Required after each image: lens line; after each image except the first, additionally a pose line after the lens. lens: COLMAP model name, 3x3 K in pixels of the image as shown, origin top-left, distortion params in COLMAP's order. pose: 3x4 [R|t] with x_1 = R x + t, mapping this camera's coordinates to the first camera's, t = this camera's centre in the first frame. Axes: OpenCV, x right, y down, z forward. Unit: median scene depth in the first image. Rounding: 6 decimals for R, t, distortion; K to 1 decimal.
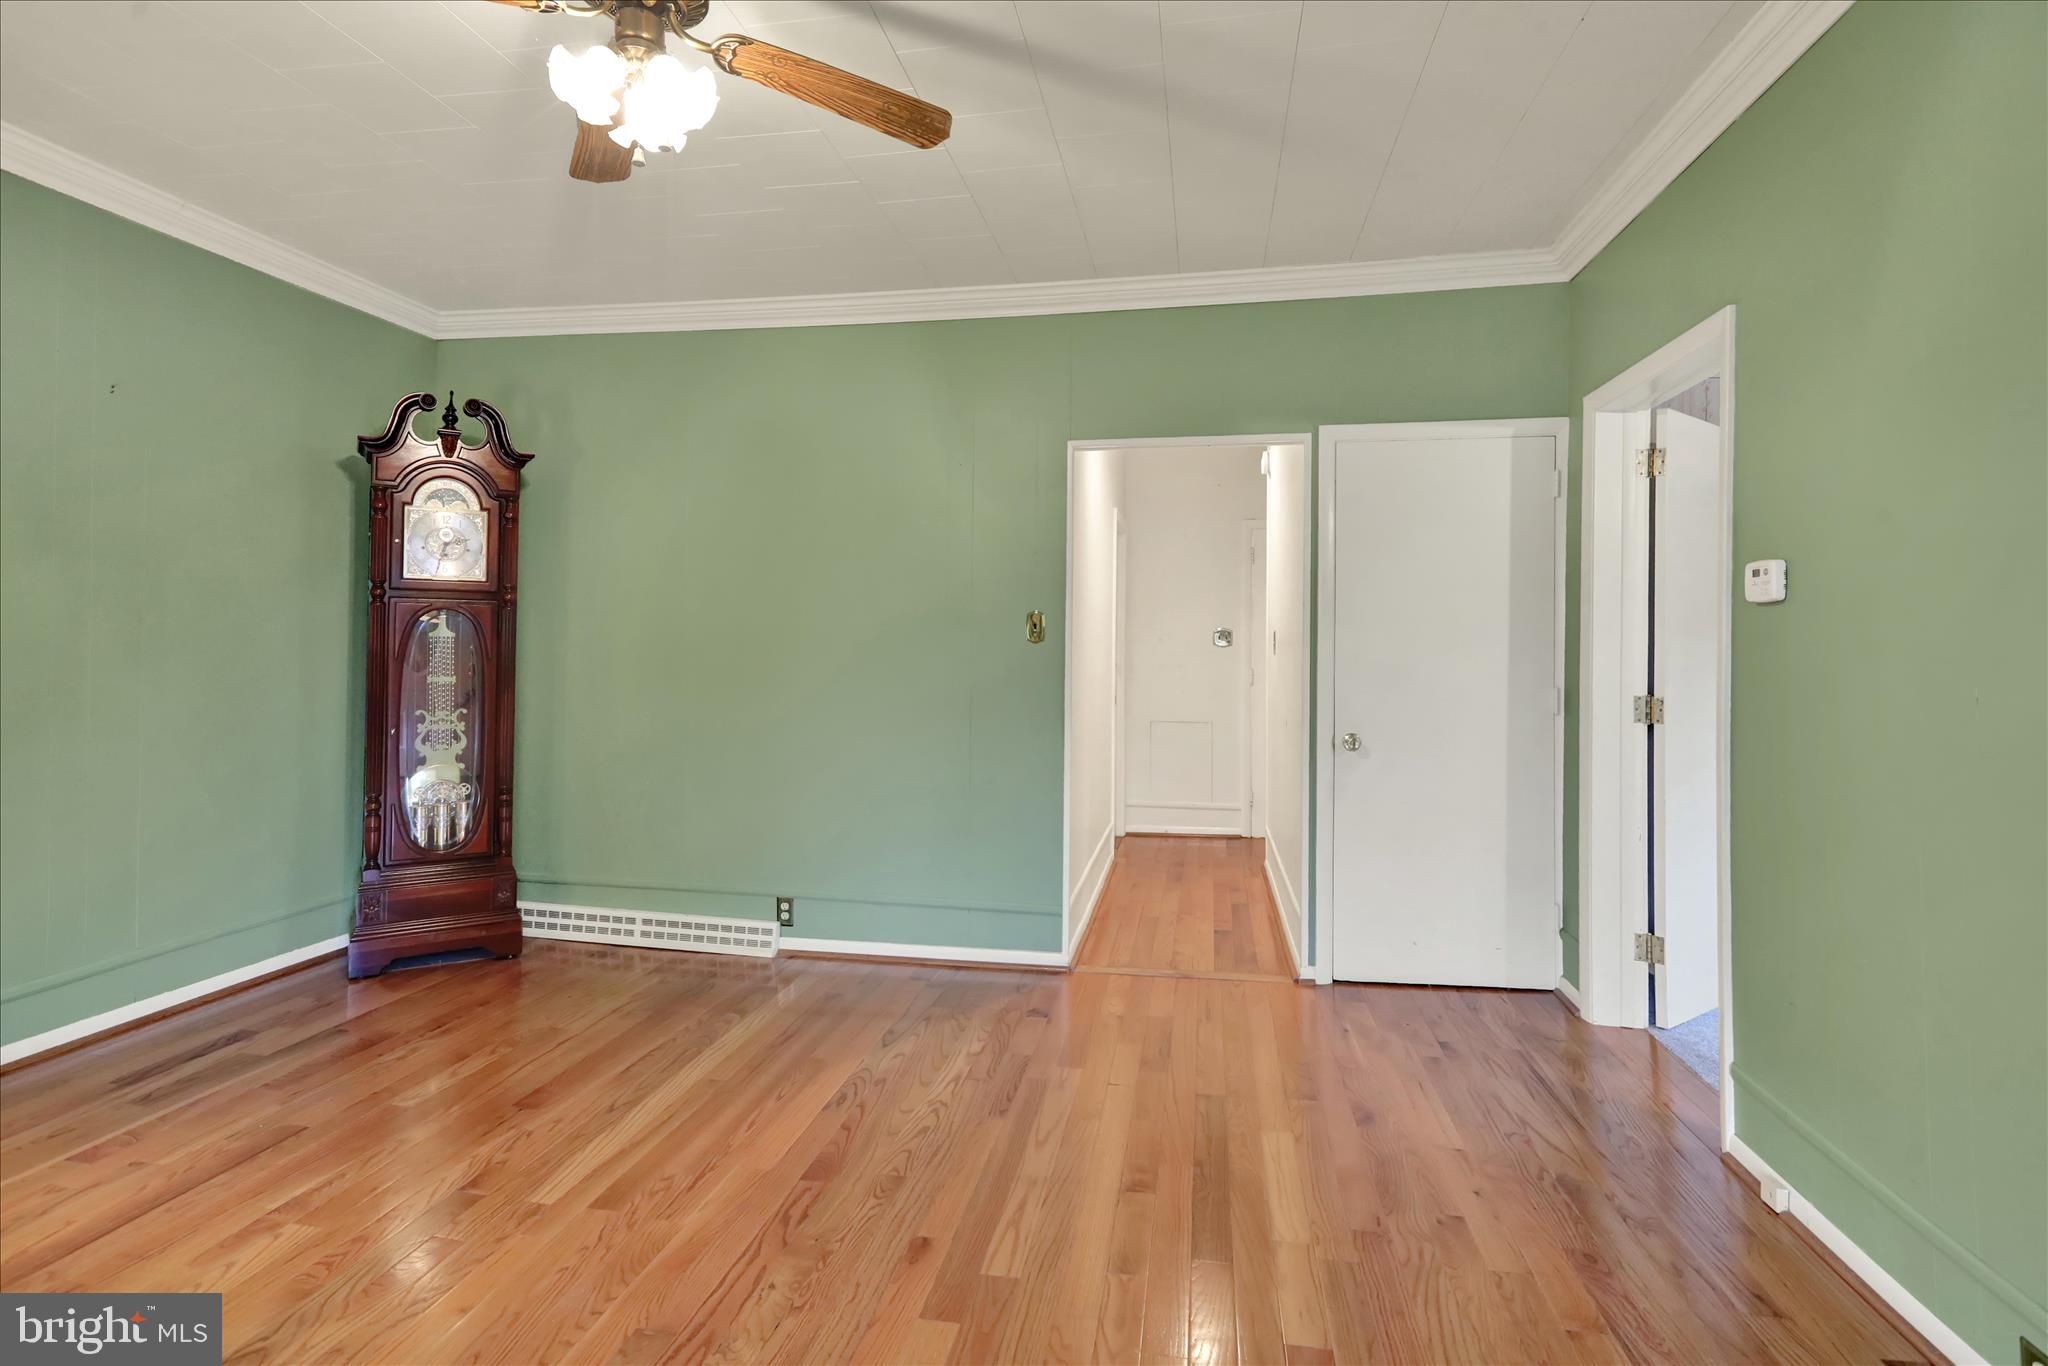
lens RADIAL K [[973.3, 0, 1020.7], [0, 973.3, 647.0], [0, 0, 1]] dist [0.002871, 0.001044]
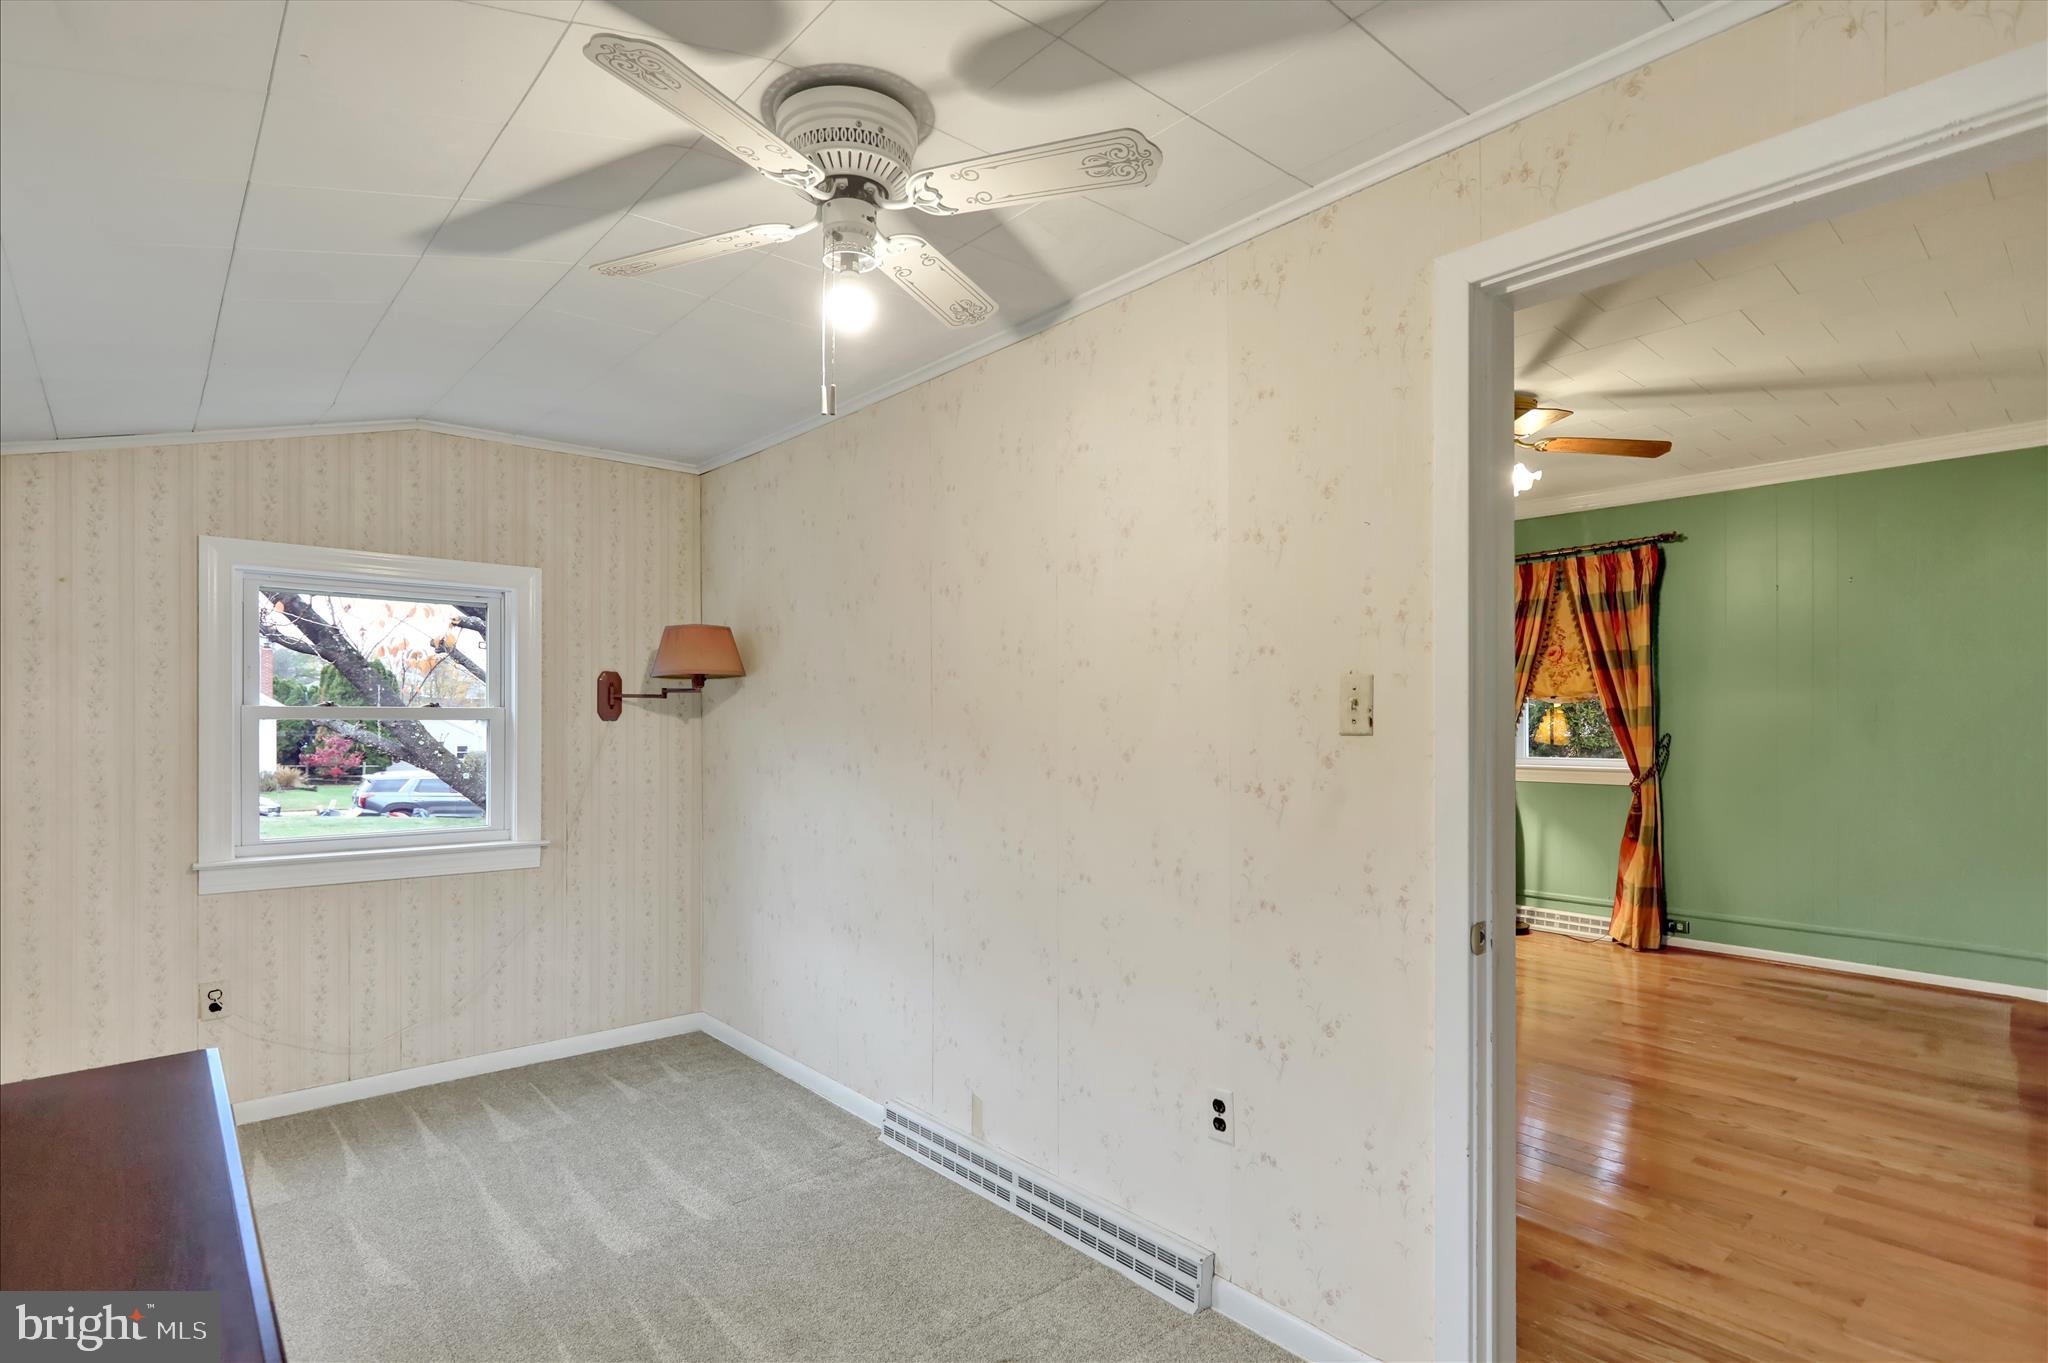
lens RADIAL K [[1001.0, 0, 1027.8], [0, 1001.0, 720.4], [0, 0, 1]] dist [0.003567, 0.000482]
pose [[-0.613009, -0.014974, -0.789934, 1.273461], [-0.007348, 0.999885, -0.013252, 0.004460], [0.790041, -0.002319, -0.613049, 0.971286]]
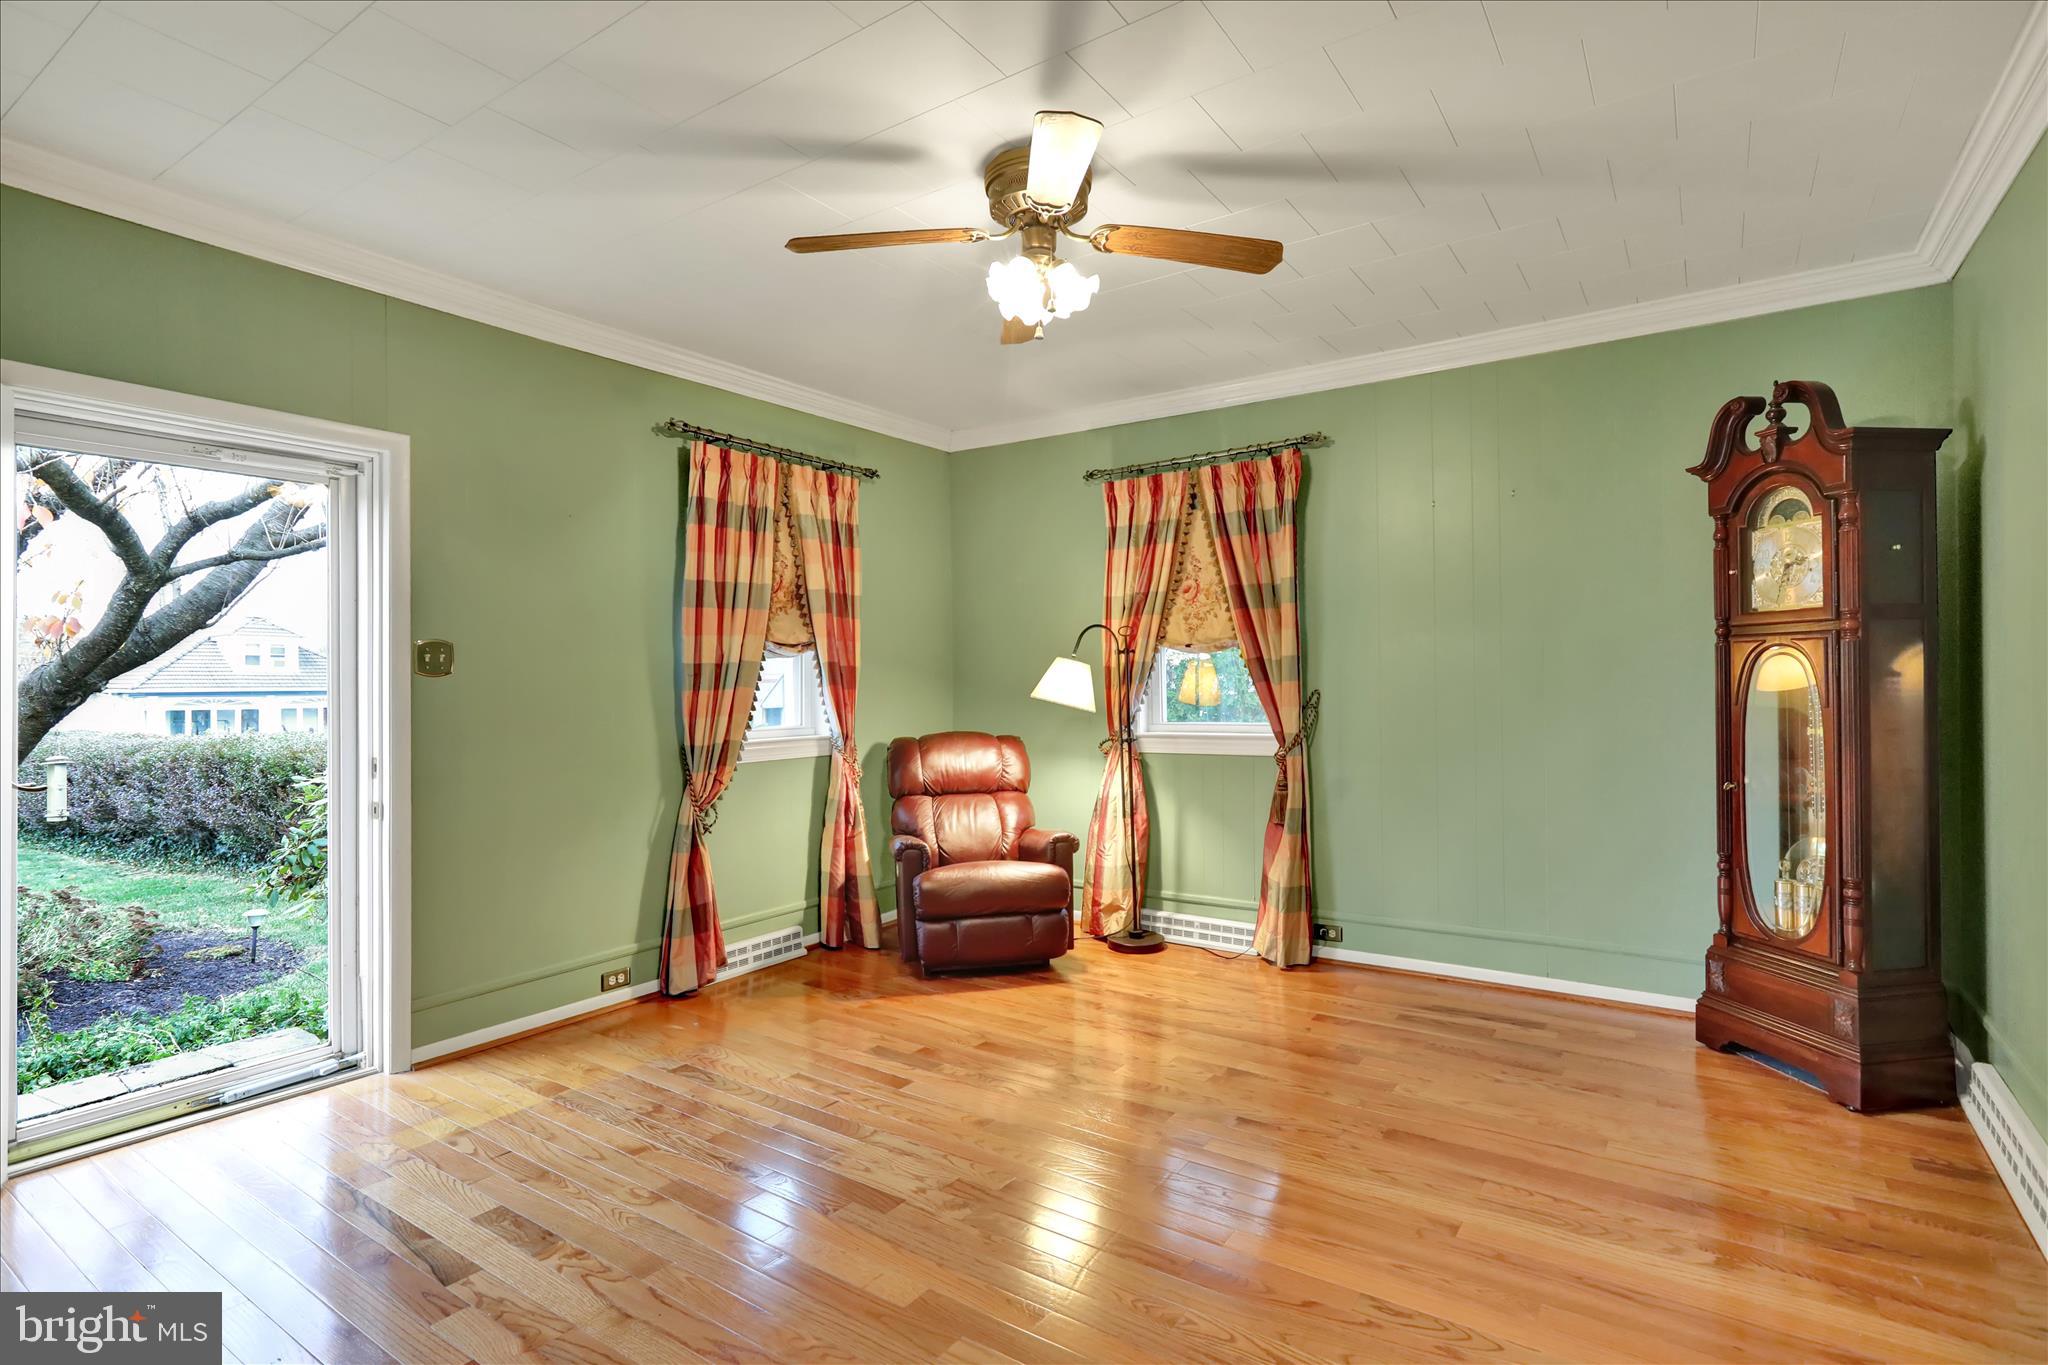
lens RADIAL K [[999.2, 0, 1024.0], [0, 999.2, 682.5], [0, 0, 1]] dist [-0.004517, -0.000002]
pose [[-0.405640, -0.008290, -0.913995, 0.562191], [0.008886, 0.999876, -0.013013, -0.000097], [0.913990, -0.013401, -0.405516, 0.971543]]
